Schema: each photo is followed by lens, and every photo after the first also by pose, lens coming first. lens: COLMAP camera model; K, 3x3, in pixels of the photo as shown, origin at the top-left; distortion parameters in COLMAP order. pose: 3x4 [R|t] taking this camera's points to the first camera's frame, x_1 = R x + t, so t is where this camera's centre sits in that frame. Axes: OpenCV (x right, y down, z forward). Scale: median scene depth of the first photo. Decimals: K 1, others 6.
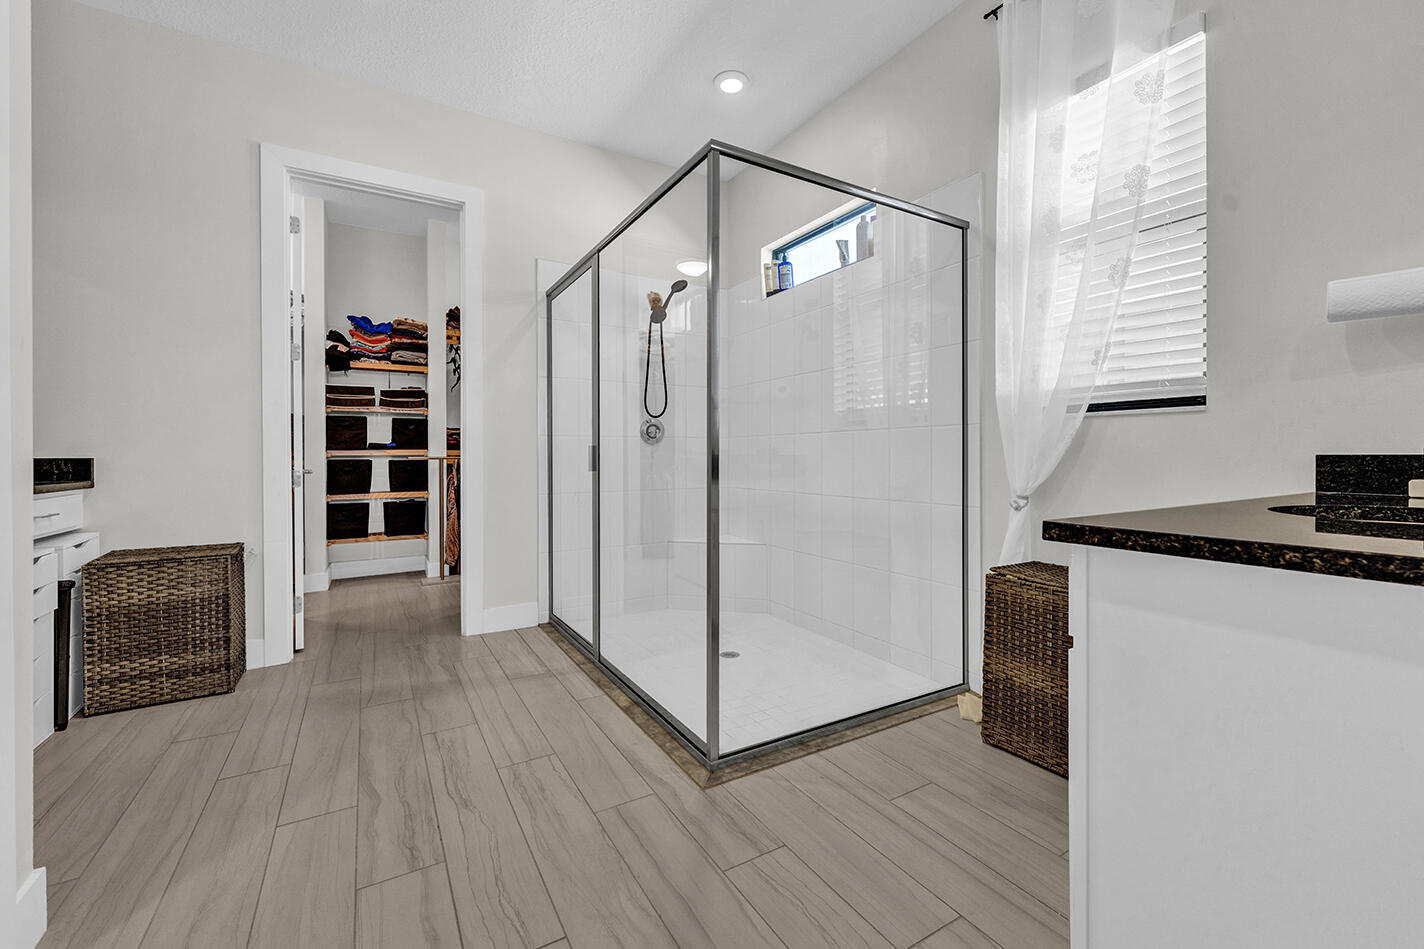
lens RADIAL K [[590.3, 0, 719.1], [0, 590.3, 457.4], [0, 0, 1]] dist [0.000720, -0.000309]
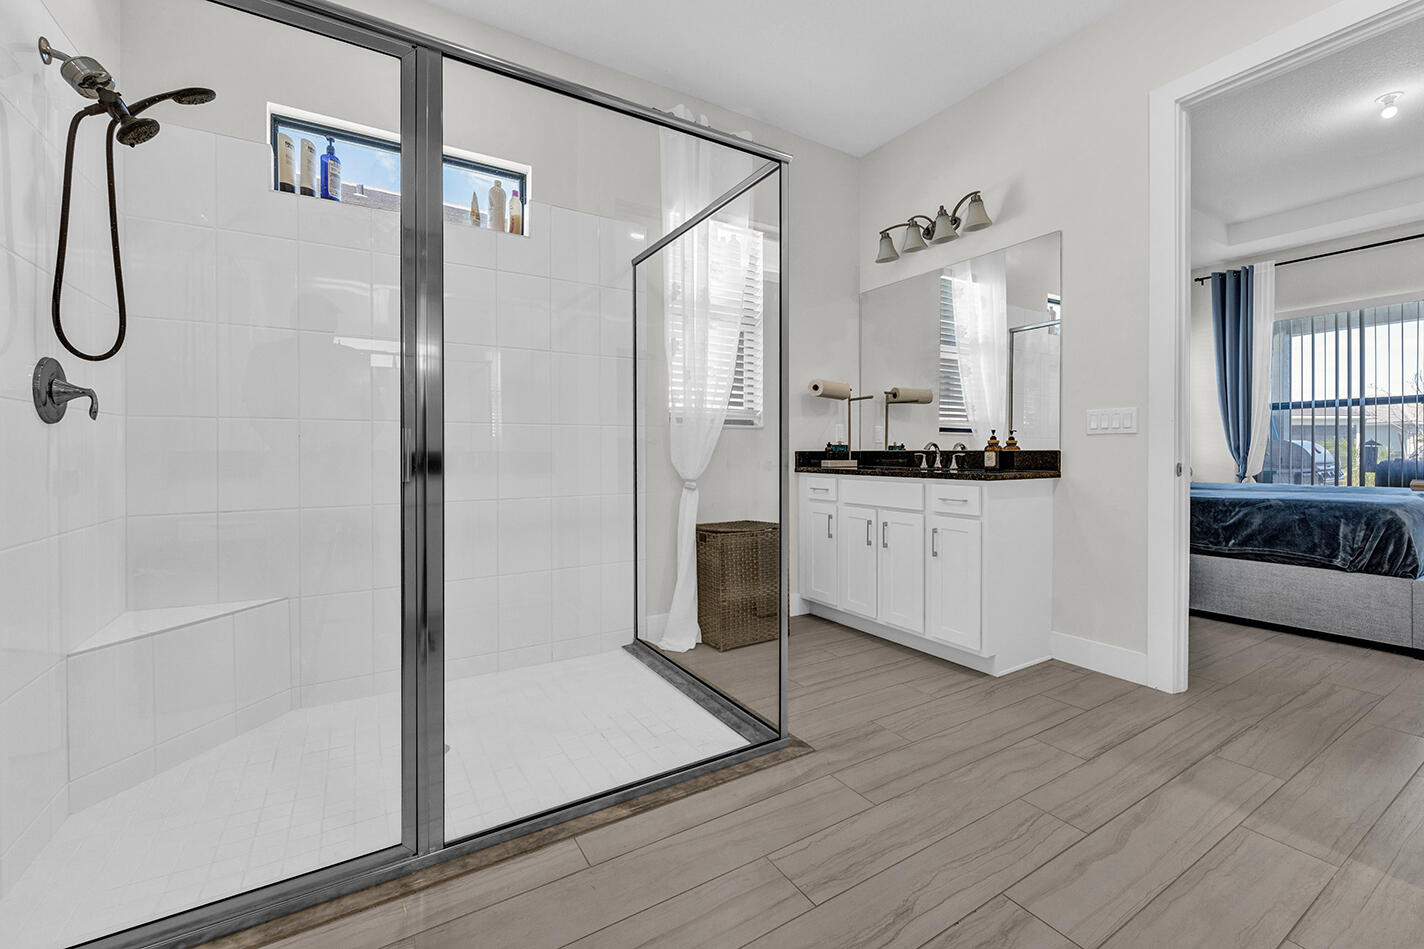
lens RADIAL K [[590.1, 0, 716.5], [0, 590.1, 449.8], [0, 0, 1]] dist [0.001390, -0.000583]
pose [[-0.017697, 0.004212, 0.999835, -1.071531], [0.005186, 0.999978, -0.004121, 0.000019], [-0.999830, 0.005113, -0.017719, 1.135571]]
